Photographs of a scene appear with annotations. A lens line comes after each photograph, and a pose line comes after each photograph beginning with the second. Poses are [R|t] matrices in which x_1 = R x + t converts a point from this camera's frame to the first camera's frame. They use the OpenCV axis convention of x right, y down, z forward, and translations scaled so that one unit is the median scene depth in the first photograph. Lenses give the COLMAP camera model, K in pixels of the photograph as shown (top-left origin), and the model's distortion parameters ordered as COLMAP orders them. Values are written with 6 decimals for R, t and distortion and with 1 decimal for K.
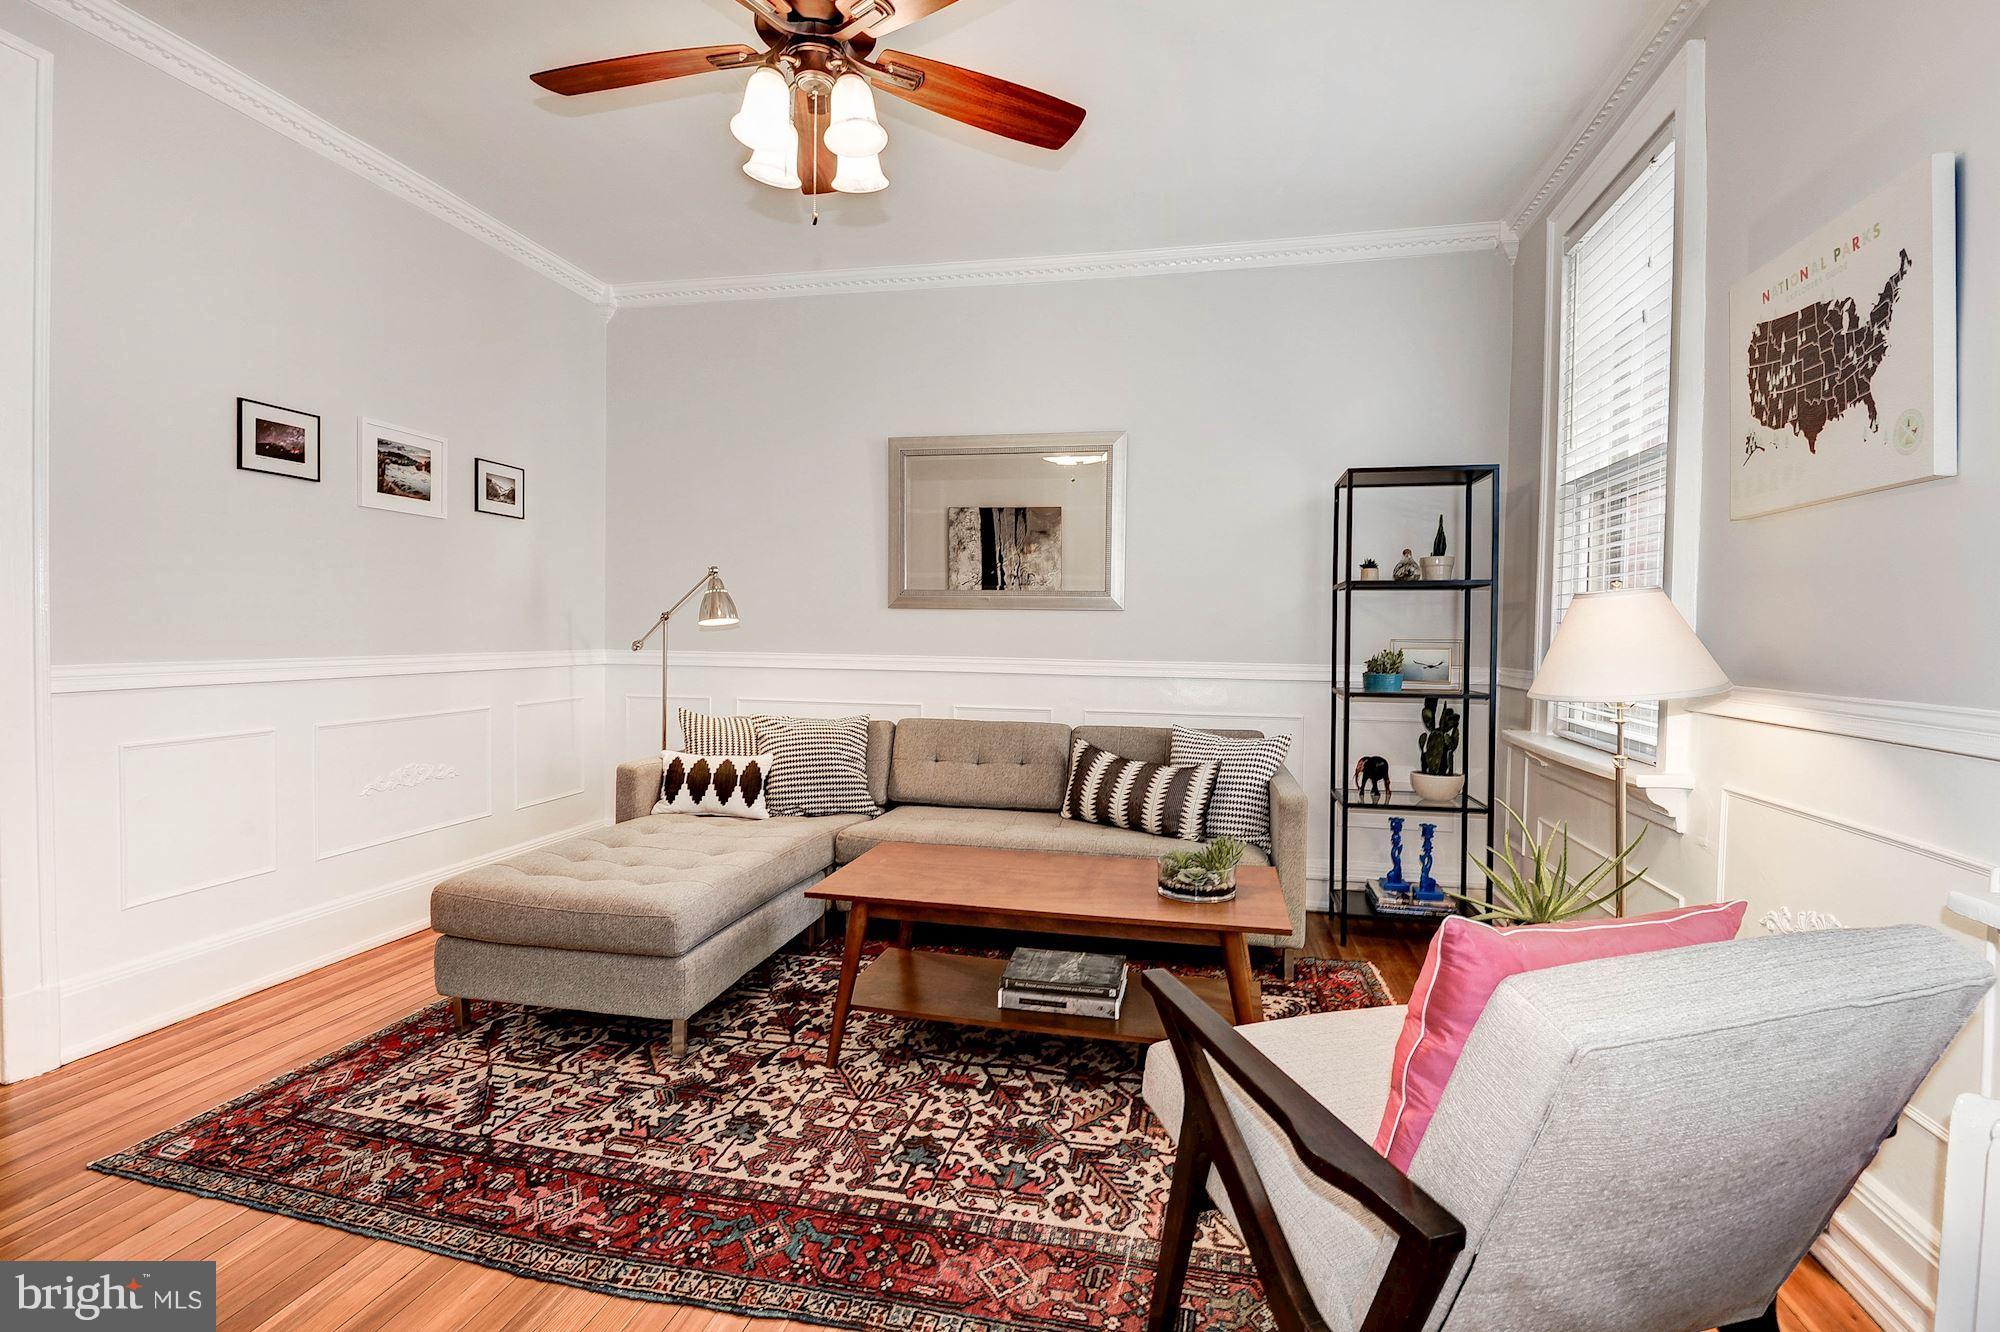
lens RADIAL K [[988.9, 0, 1081.8], [0, 988.9, 649.9], [0, 0, 1]] dist [0.002378, -0.015433]
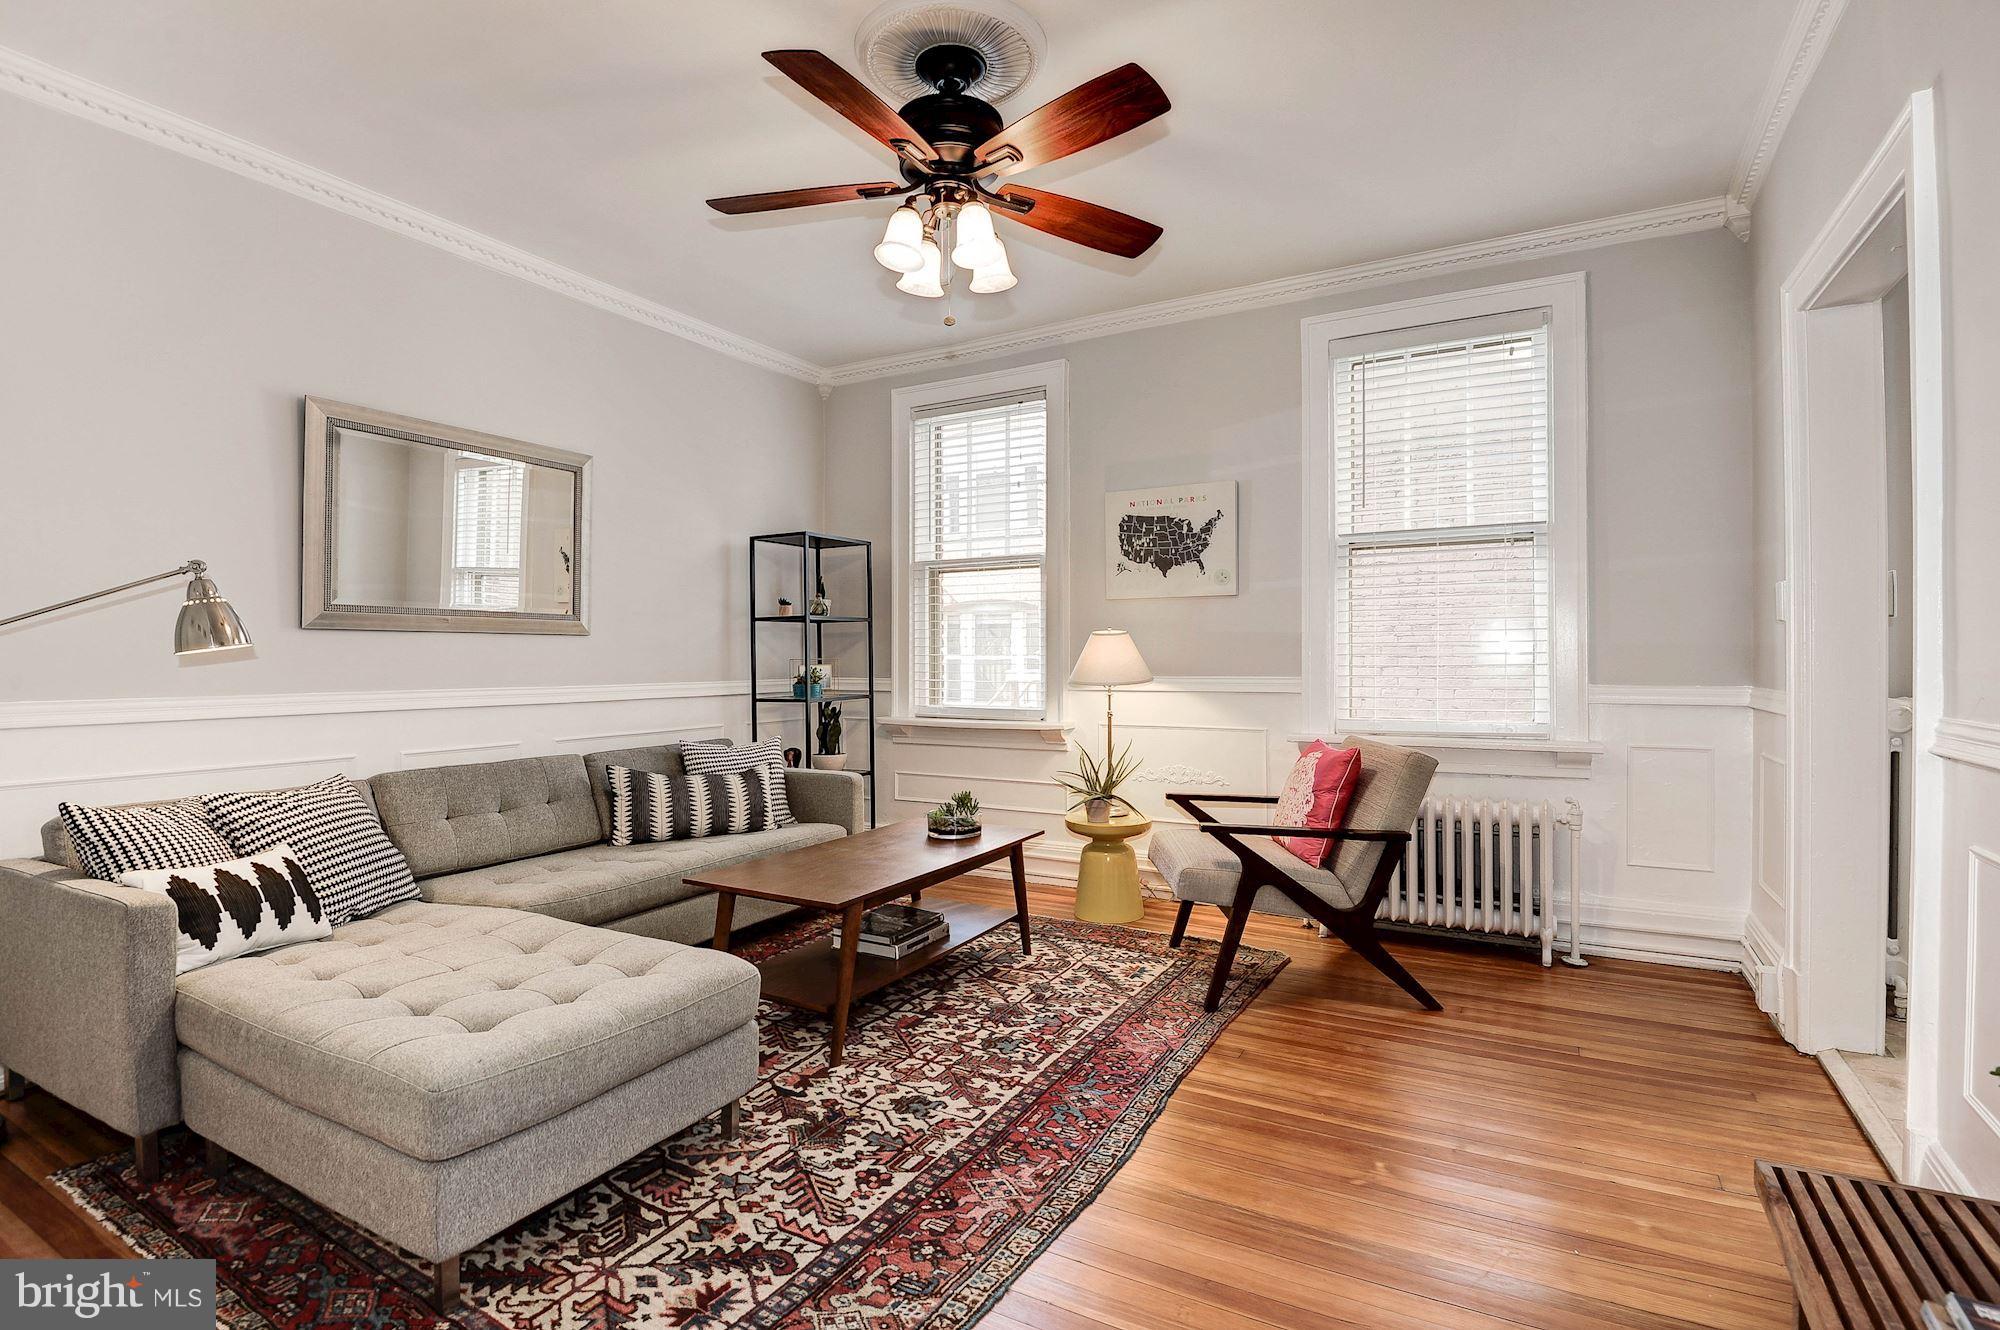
lens RADIAL K [[926.6, 0, 1000.0], [0, 926.6, 665.0], [0, 0, 1]] dist [-0.027105, -0.000276]
pose [[0.294272, -0.019718, 0.955518, -1.263721], [0.026164, 0.999579, 0.012569, -0.019261], [-0.955364, 0.021302, 0.294664, 0.586016]]
